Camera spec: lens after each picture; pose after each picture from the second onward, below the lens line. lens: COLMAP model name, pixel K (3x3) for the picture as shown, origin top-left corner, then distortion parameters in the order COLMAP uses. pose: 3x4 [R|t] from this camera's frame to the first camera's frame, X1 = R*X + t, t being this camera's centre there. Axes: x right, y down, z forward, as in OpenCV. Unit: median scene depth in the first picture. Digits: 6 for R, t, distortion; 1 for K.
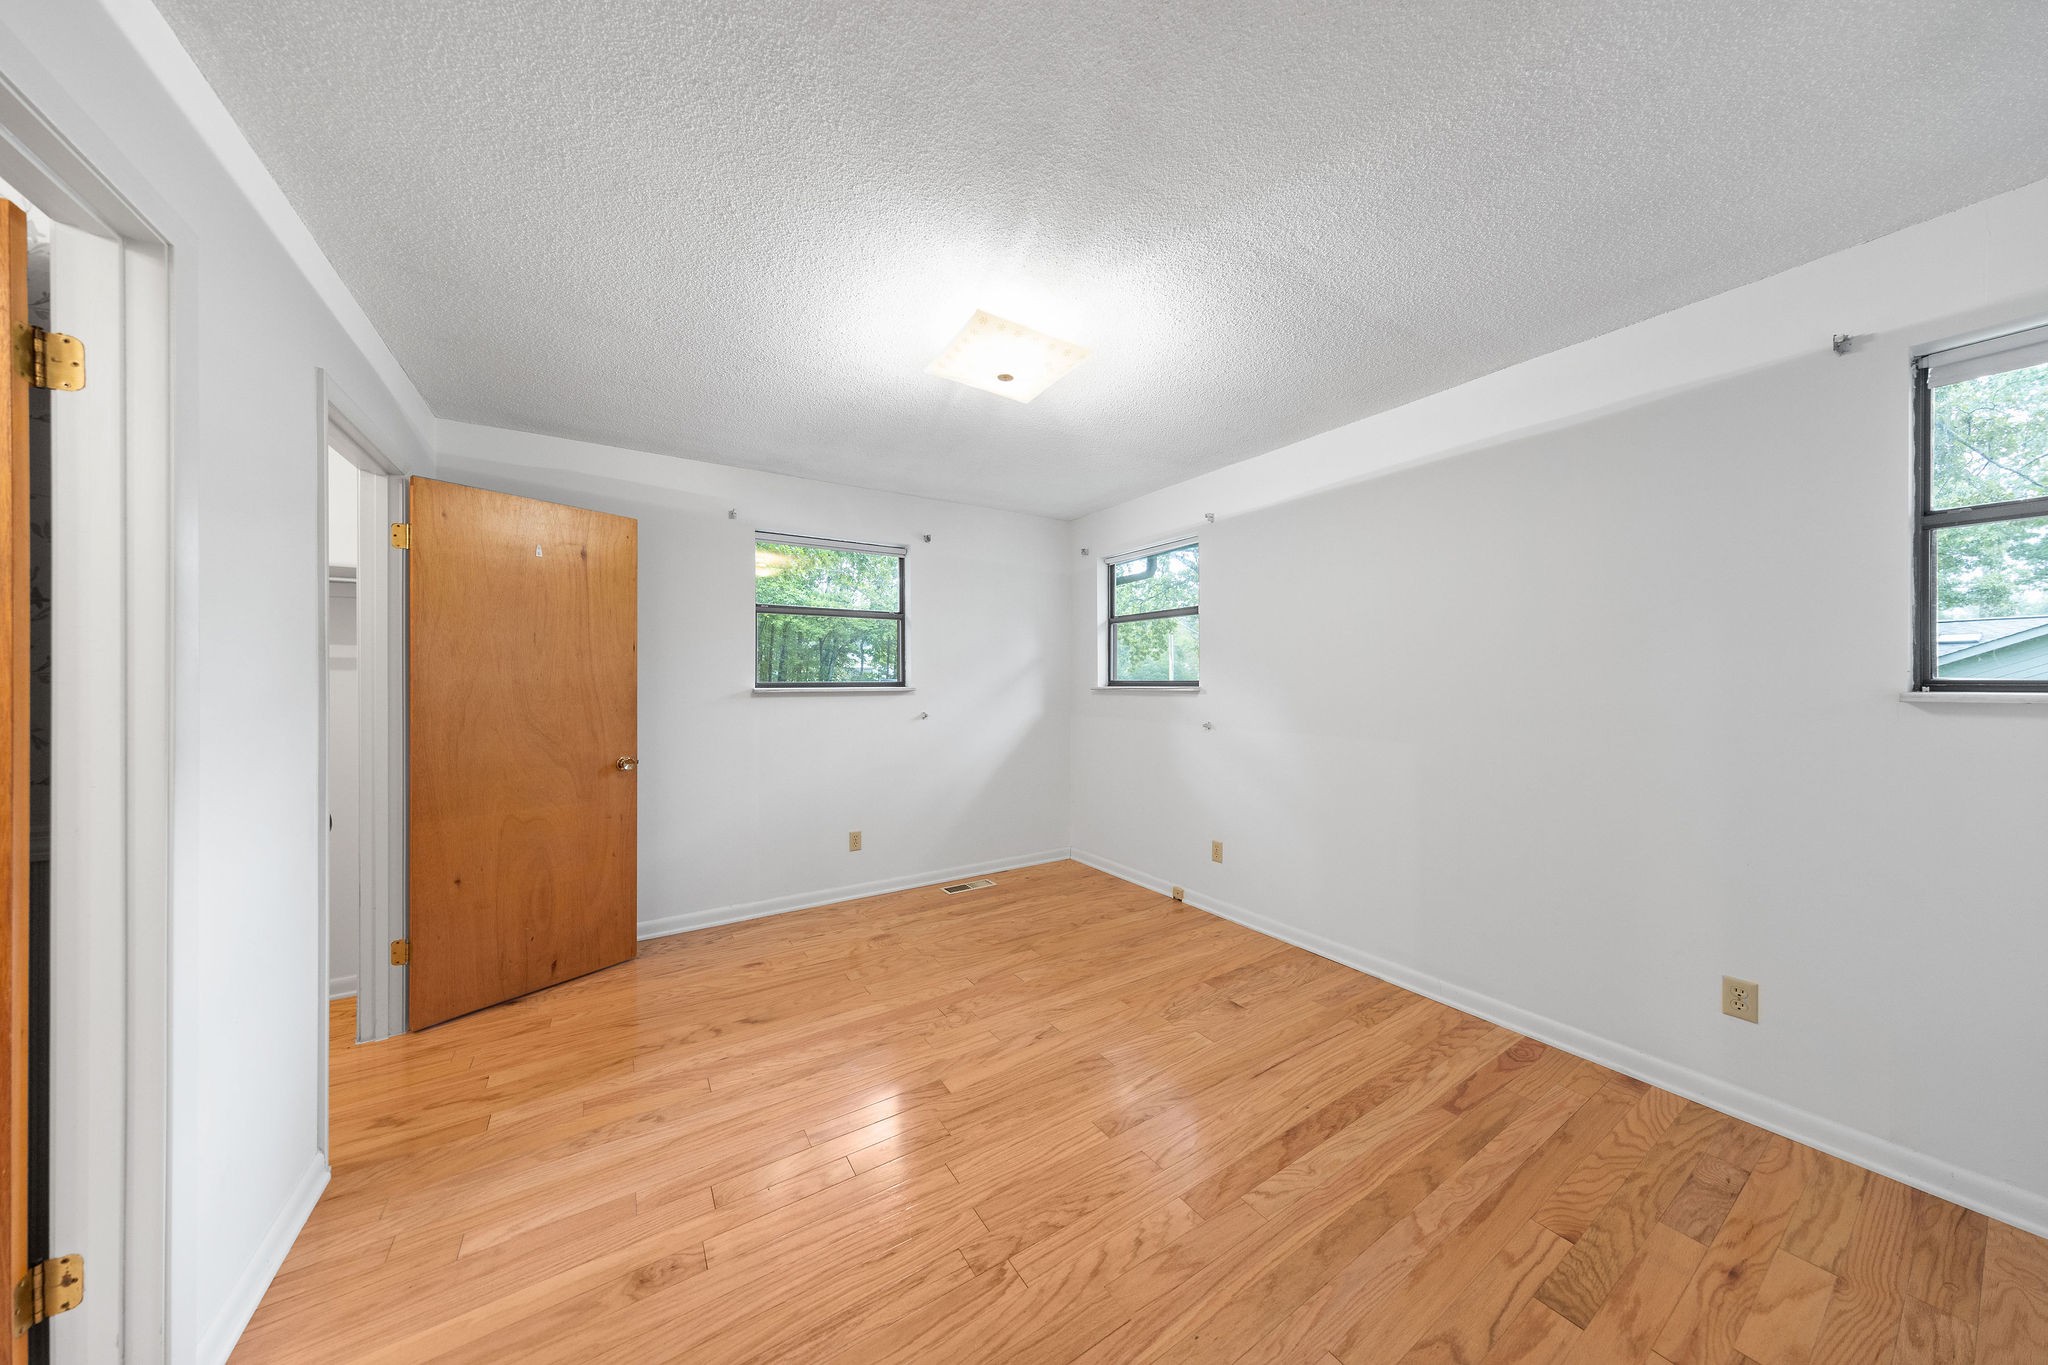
lens RADIAL K [[648.5, 0, 1028.7], [0, 648.5, 677.4], [0, 0, 1]] dist [-0.000452, 0.000154]
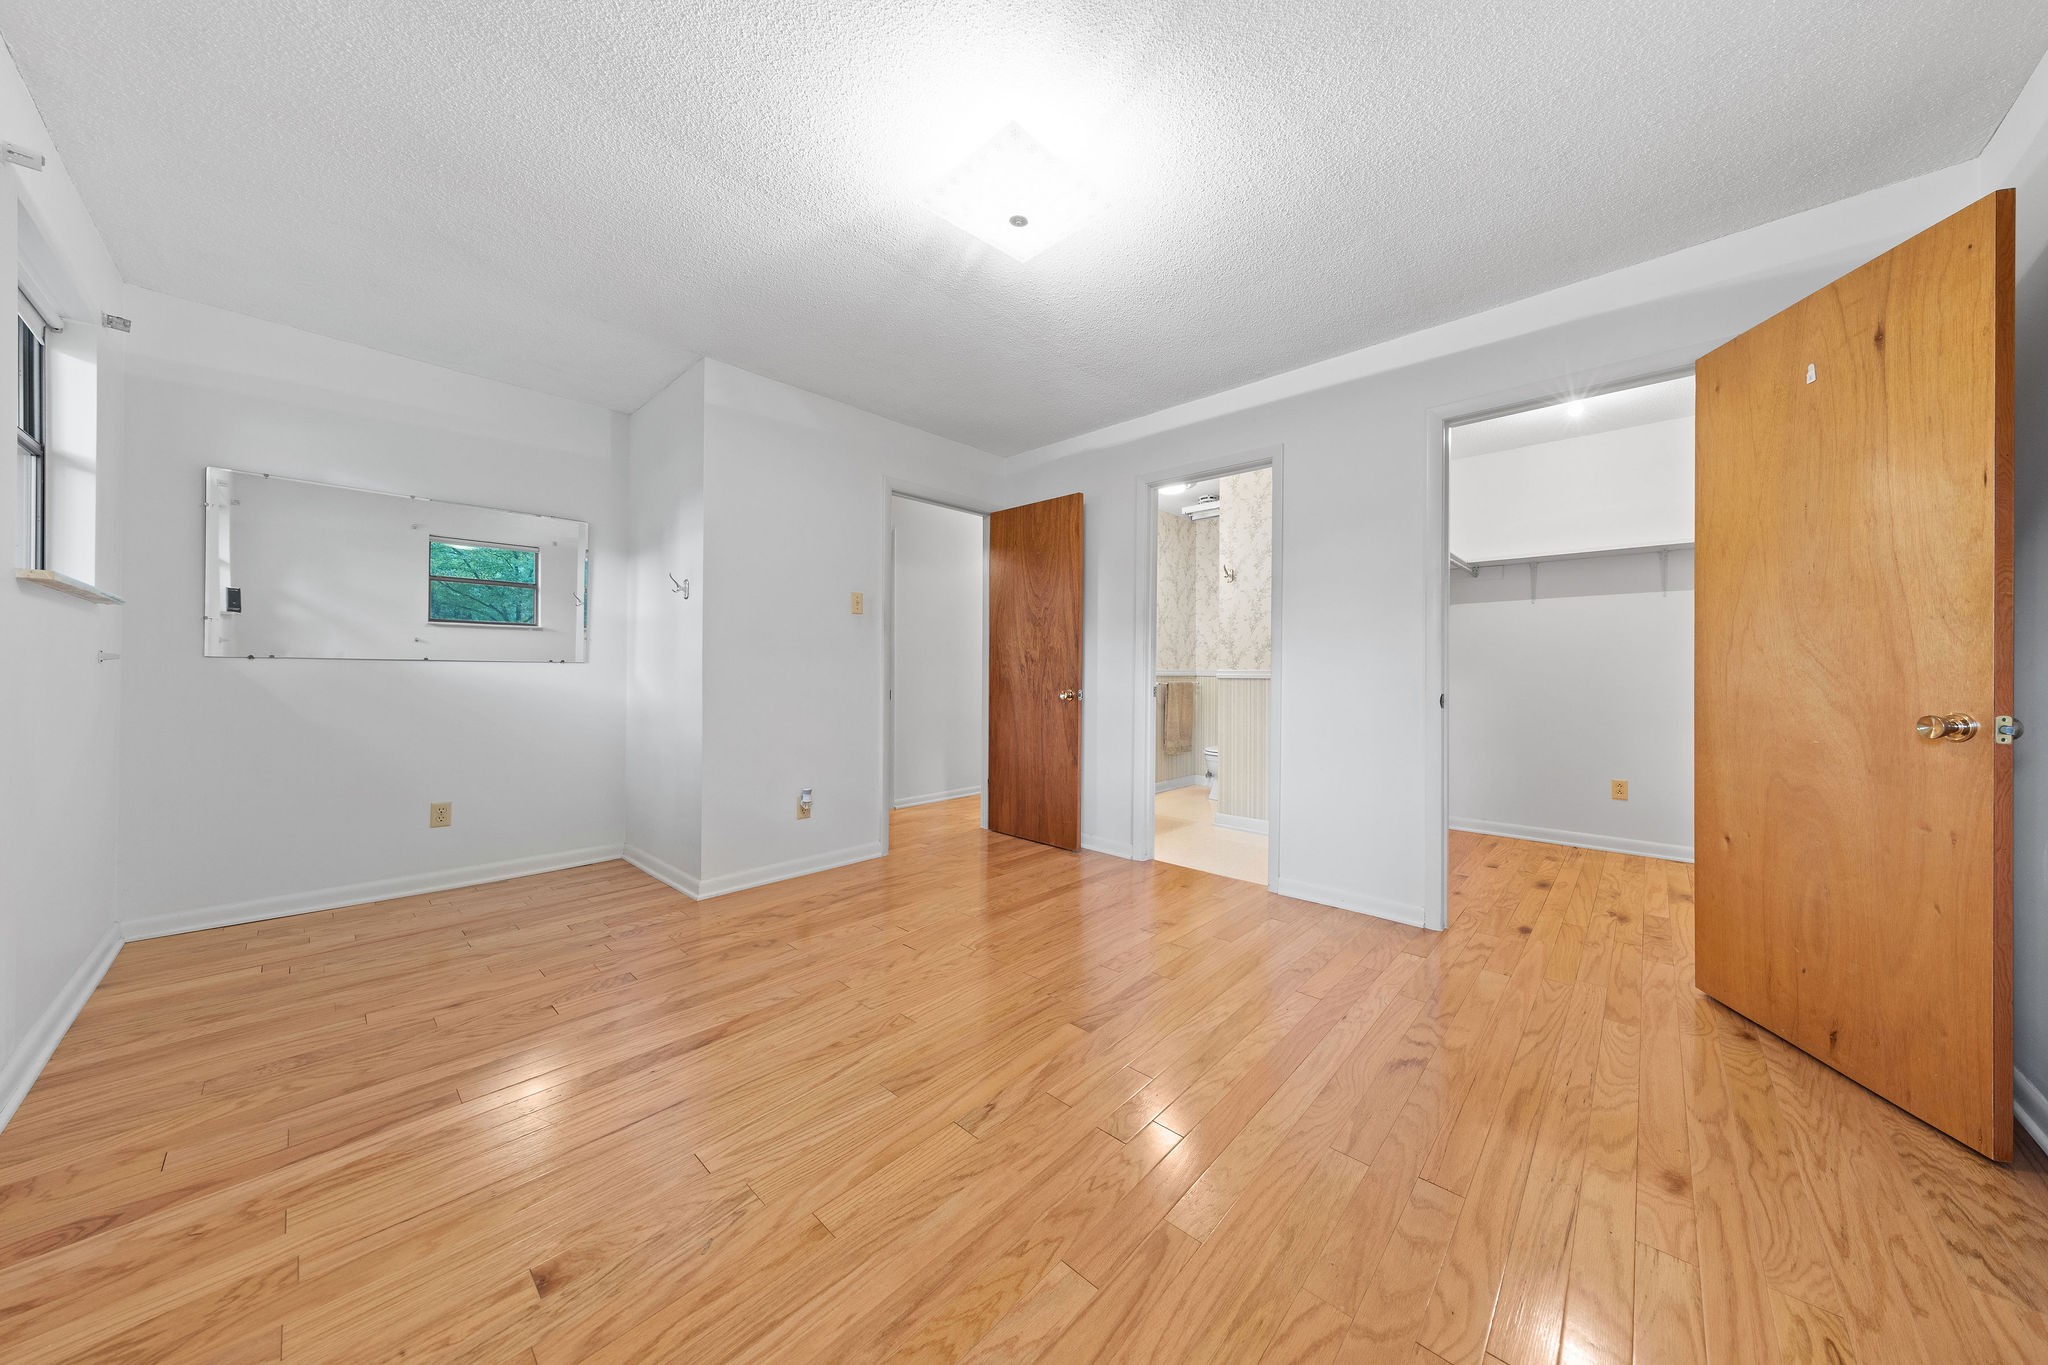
lens RADIAL K [[648.5, 0, 1040.5], [0, 648.5, 672.5], [0, 0, 1]] dist [-0.000452, 0.000154]
pose [[-0.972330, -0.006007, -0.233535, 0.124483], [-0.006116, 0.999981, -0.000256, 0.127802], [0.233532, 0.001180, -0.972348, 1.700324]]
